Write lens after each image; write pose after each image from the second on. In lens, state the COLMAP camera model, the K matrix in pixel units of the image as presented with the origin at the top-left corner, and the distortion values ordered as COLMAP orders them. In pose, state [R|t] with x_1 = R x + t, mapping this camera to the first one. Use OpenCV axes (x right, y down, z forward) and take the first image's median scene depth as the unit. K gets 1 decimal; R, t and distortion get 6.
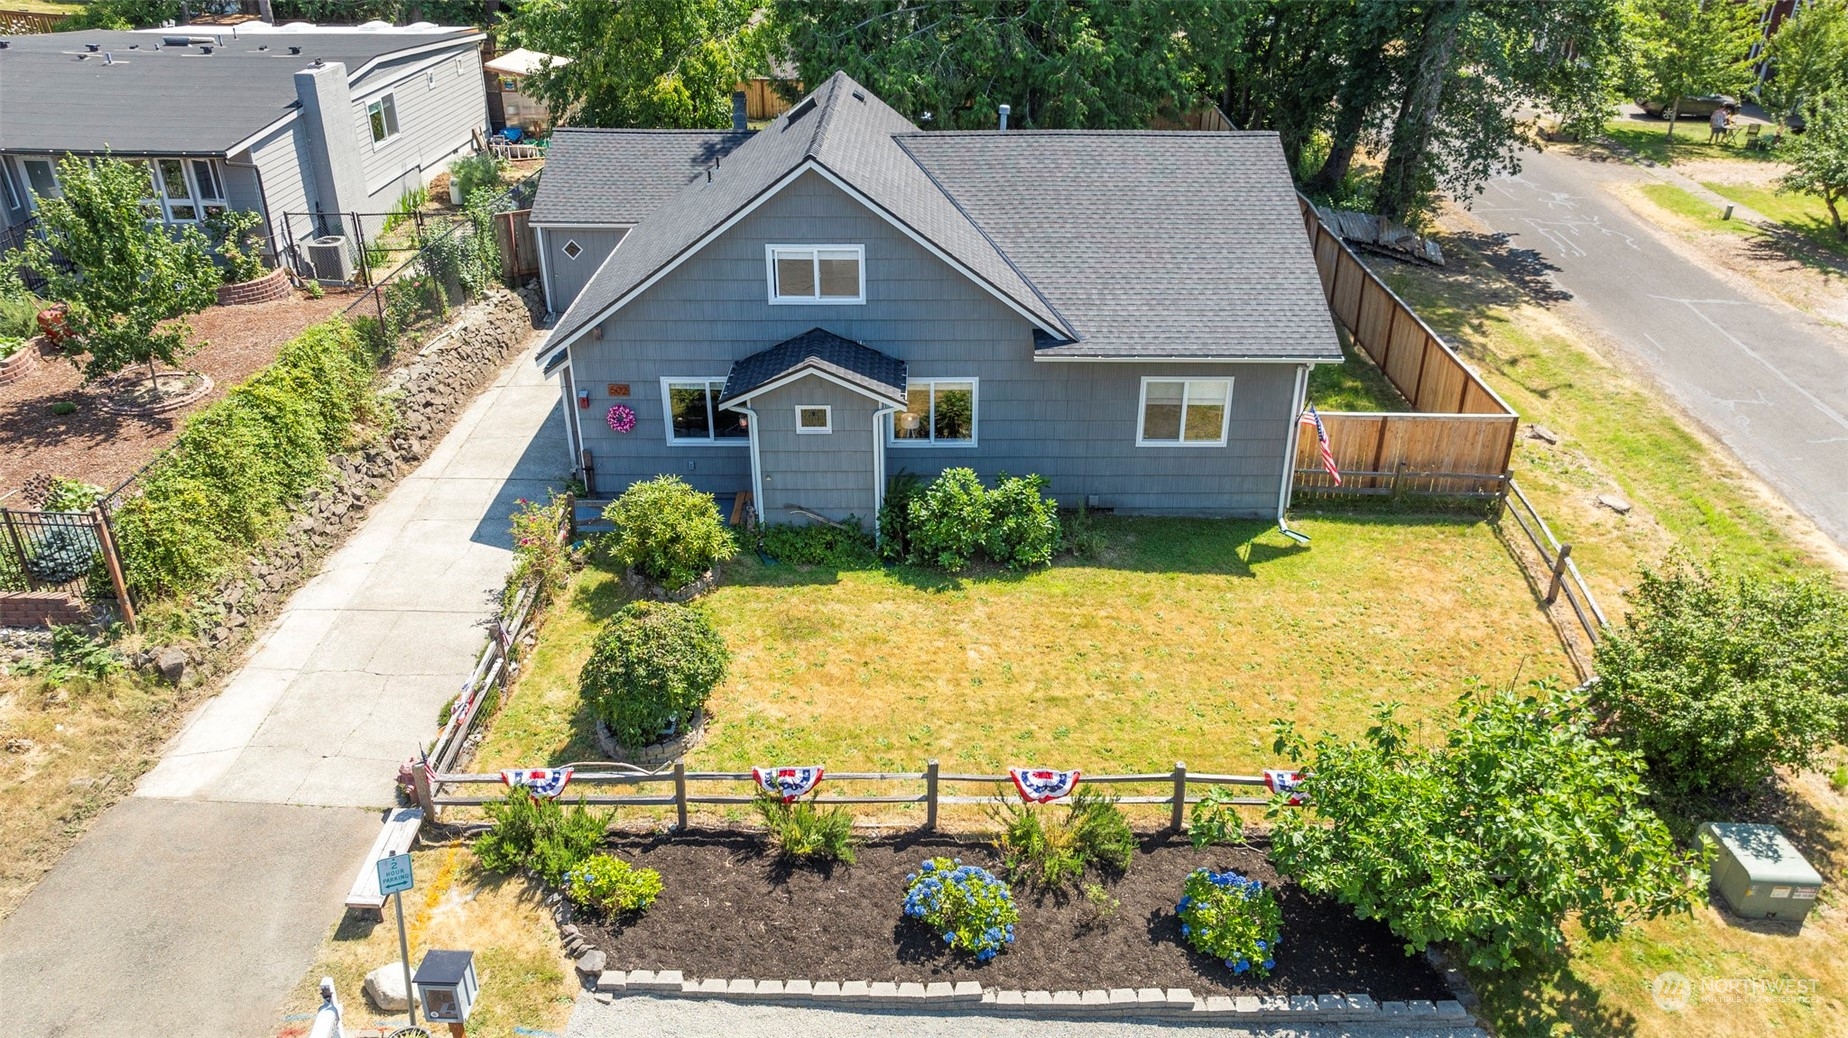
lens RADIAL K [[1318.6, 0, 917.2], [0, 1318.6, 523.0], [0, 0, 1]] dist [0.004677, -0.086653]
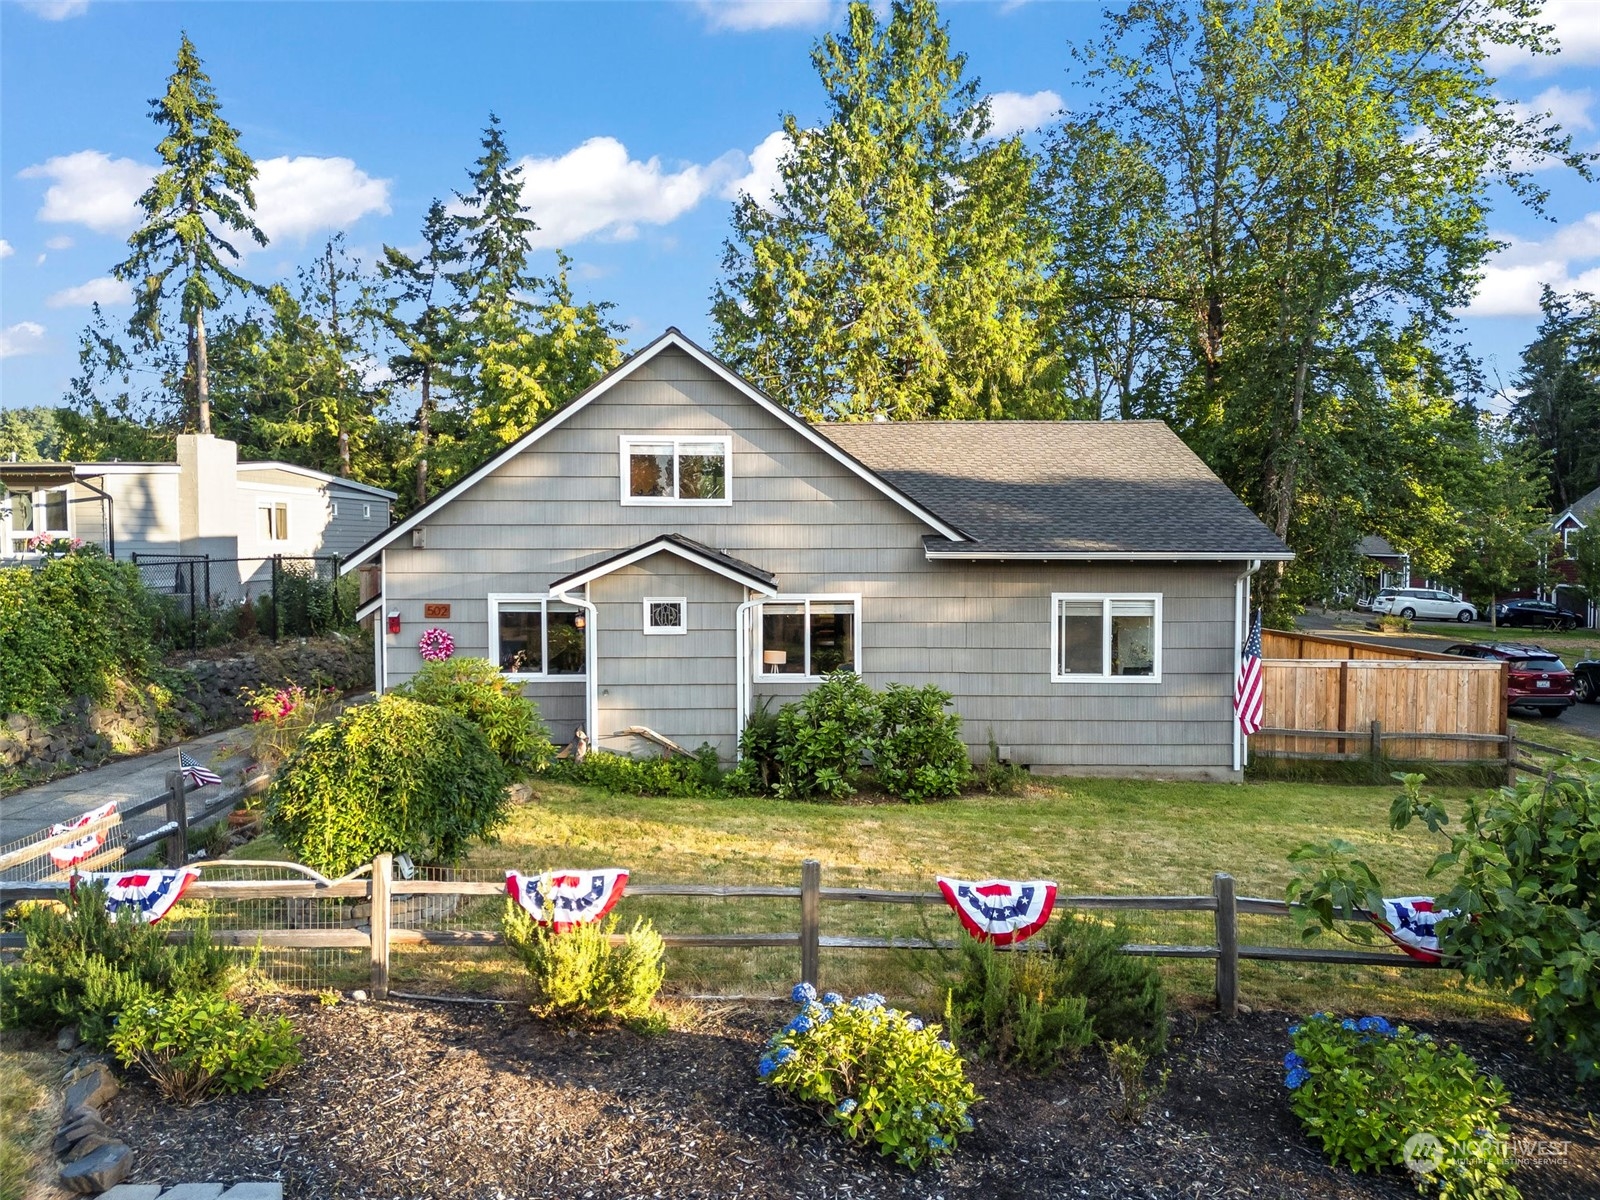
lens RADIAL K [[1127.9, 0, 800.0], [0, 1127.9, 600.0], [0, 0, 1]] dist [0.093650, -0.104573]
pose [[0.999986, 0.002698, 0.004497, 0.003193], [-0.000521, 0.904393, -0.426701, 0.214380], [-0.005219, 0.426692, 0.904382, 0.350143]]
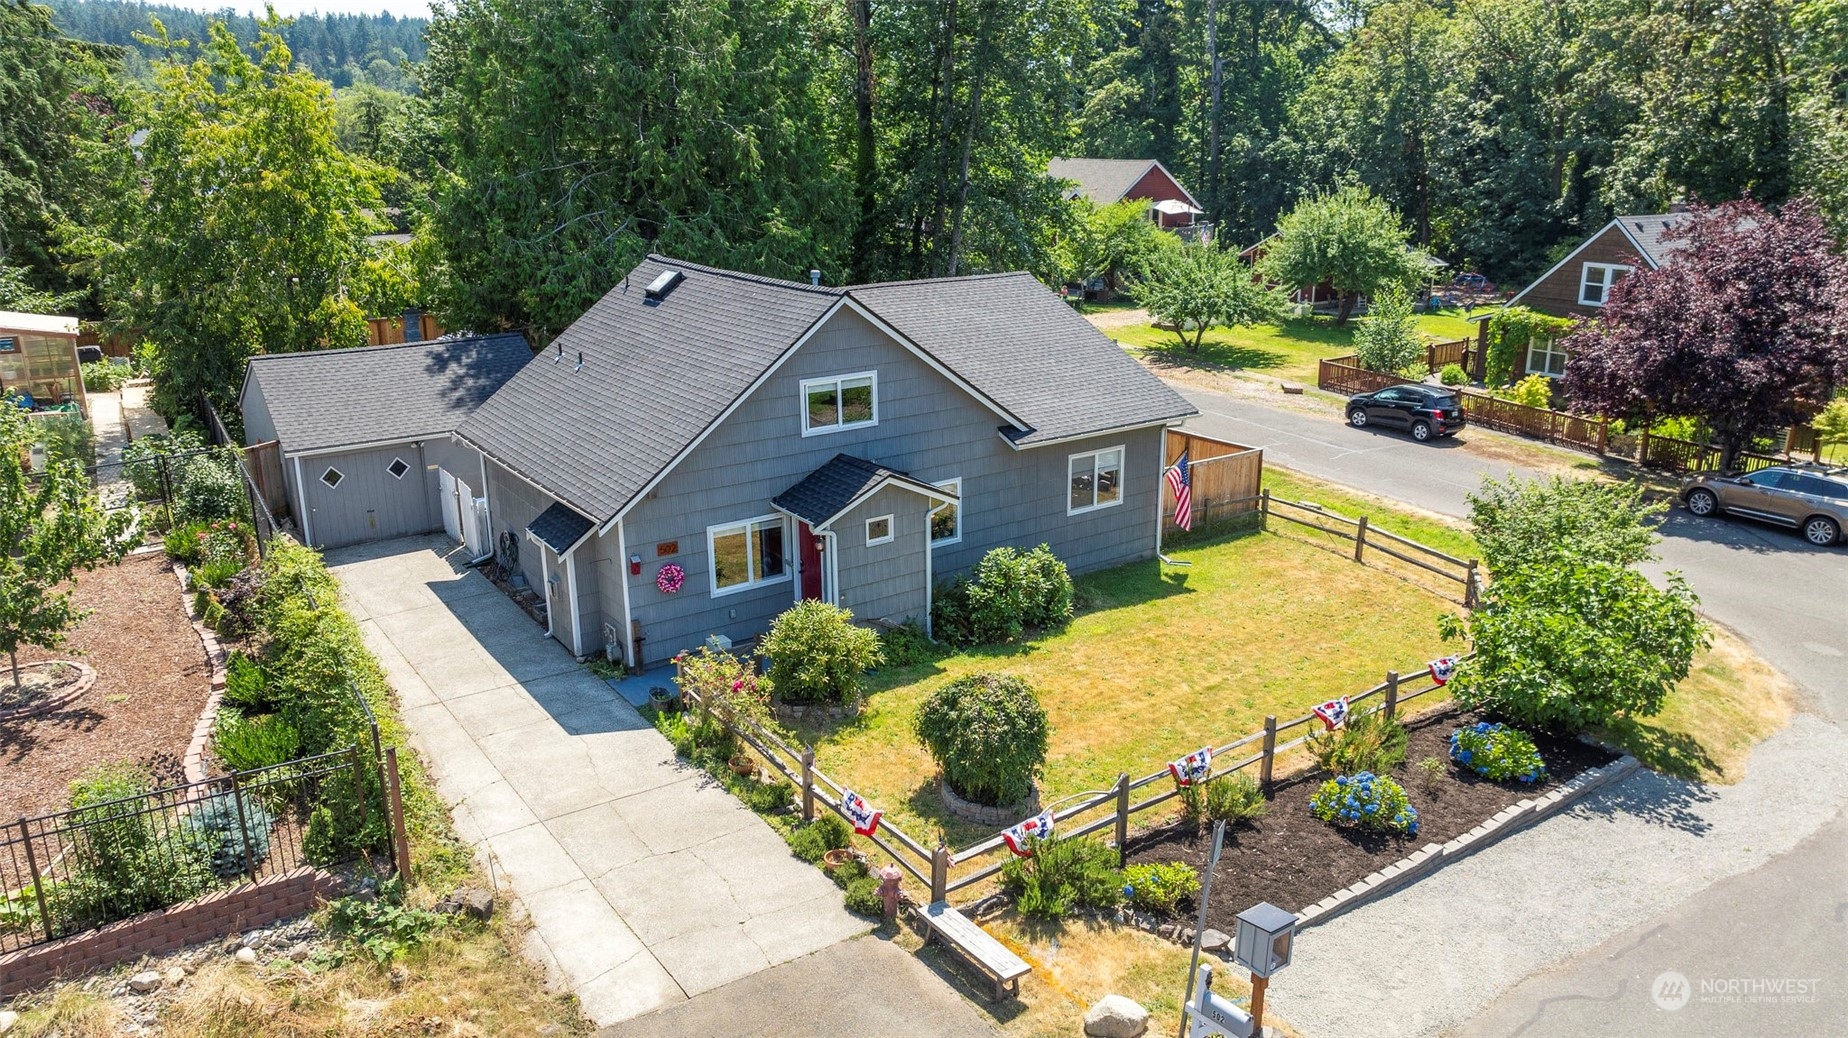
lens RADIAL K [[1318.6, 0, 917.2], [0, 1318.6, 523.0], [0, 0, 1]] dist [0.004677, -0.086653]
pose [[0.809965, -0.175822, 0.559503, -0.647177], [0.277815, 0.955203, -0.102010, 0.033244], [-0.516504, 0.238063, 0.822527, 0.102445]]
